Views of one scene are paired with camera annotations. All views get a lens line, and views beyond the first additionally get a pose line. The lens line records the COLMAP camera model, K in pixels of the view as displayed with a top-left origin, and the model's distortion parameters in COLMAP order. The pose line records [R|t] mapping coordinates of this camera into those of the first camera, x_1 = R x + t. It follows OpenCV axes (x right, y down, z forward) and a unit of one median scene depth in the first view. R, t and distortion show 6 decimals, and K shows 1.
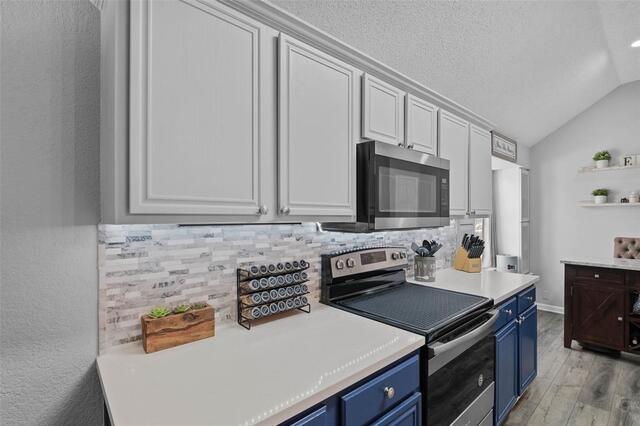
lens RADIAL K [[294.9, 0, 315.1], [0, 294.9, 217.1], [0, 0, 1]] dist [-0.010163, 0.000791]
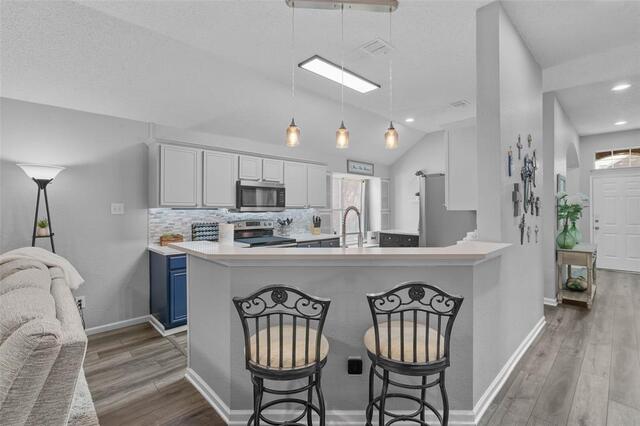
lens RADIAL K [[294.9, 0, 325.1], [0, 294.9, 208.4], [0, 0, 1]] dist [-0.010163, 0.000791]
pose [[0.997522, 0.004032, 0.070236, 0.419736], [-0.003936, 0.999991, -0.001505, 0.008311], [-0.070241, 0.001225, 0.997529, -0.993131]]
